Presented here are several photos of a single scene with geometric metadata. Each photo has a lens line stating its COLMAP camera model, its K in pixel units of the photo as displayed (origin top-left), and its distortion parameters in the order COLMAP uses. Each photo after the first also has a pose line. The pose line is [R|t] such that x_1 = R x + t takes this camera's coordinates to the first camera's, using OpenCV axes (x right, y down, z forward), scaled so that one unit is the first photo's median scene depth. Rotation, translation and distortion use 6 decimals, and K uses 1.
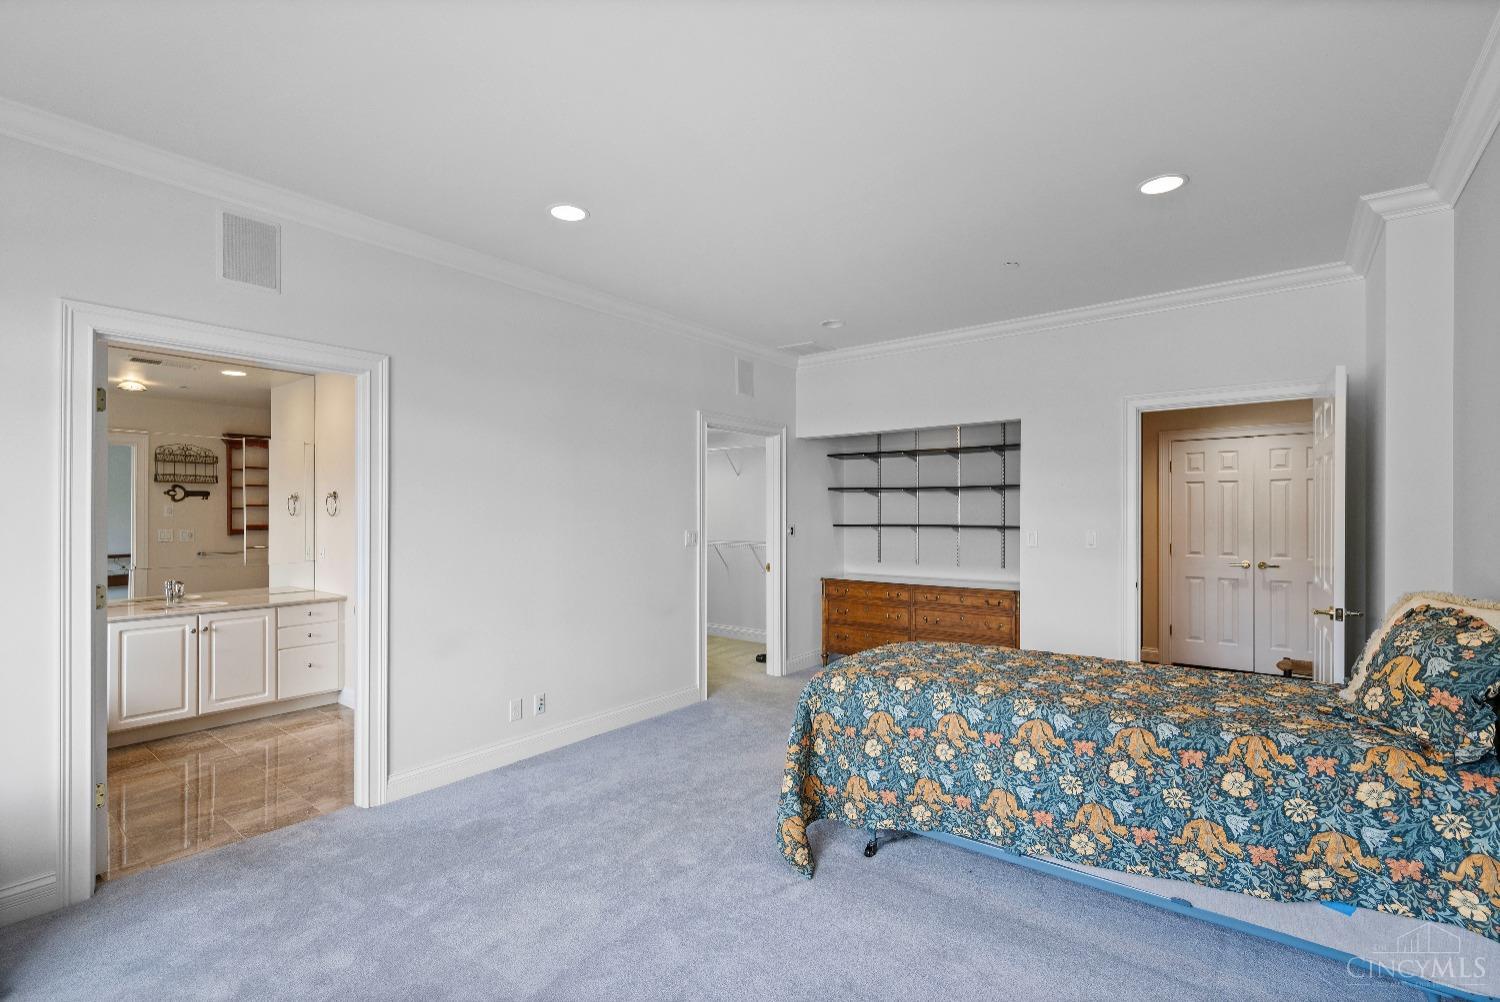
lens RADIAL K [[669.9, 0, 748.8], [0, 669.9, 508.5], [0, 0, 1]] dist [-0.001249, -0.000016]
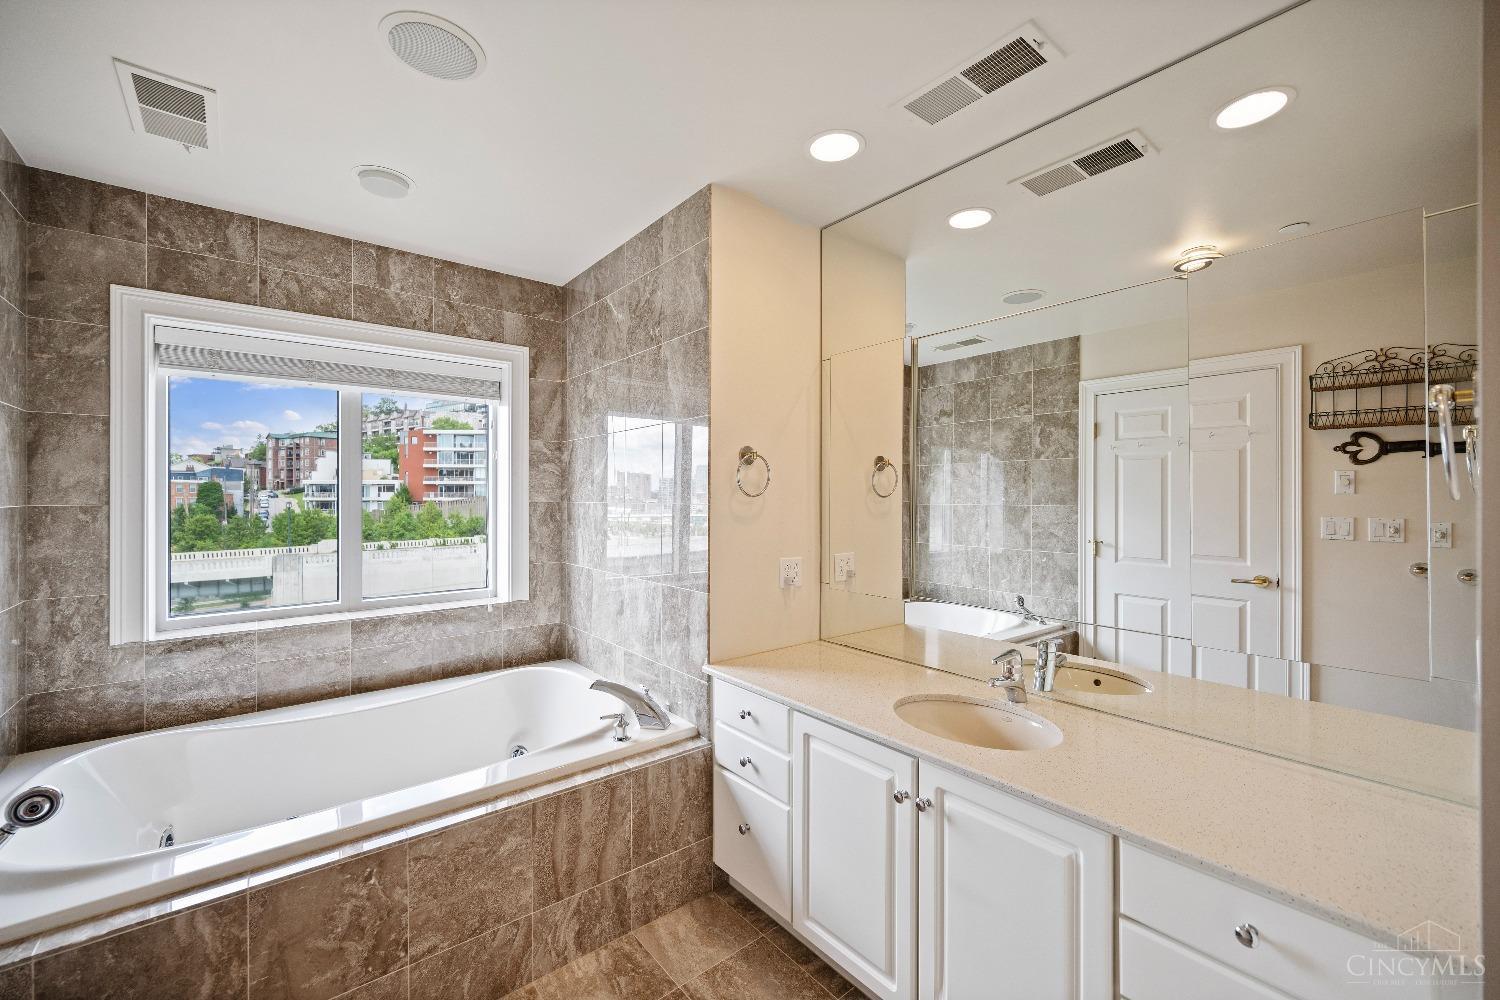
lens RADIAL K [[606.1, 0, 757.3], [0, 606.1, 495.7], [0, 0, 1]] dist [0.001306, 0.000081]
pose [[-0.192636, -0.004514, -0.981260, -0.317944], [-0.000836, 0.999990, -0.004436, 0.015547], [0.981270, -0.000034, -0.192638, 0.641490]]
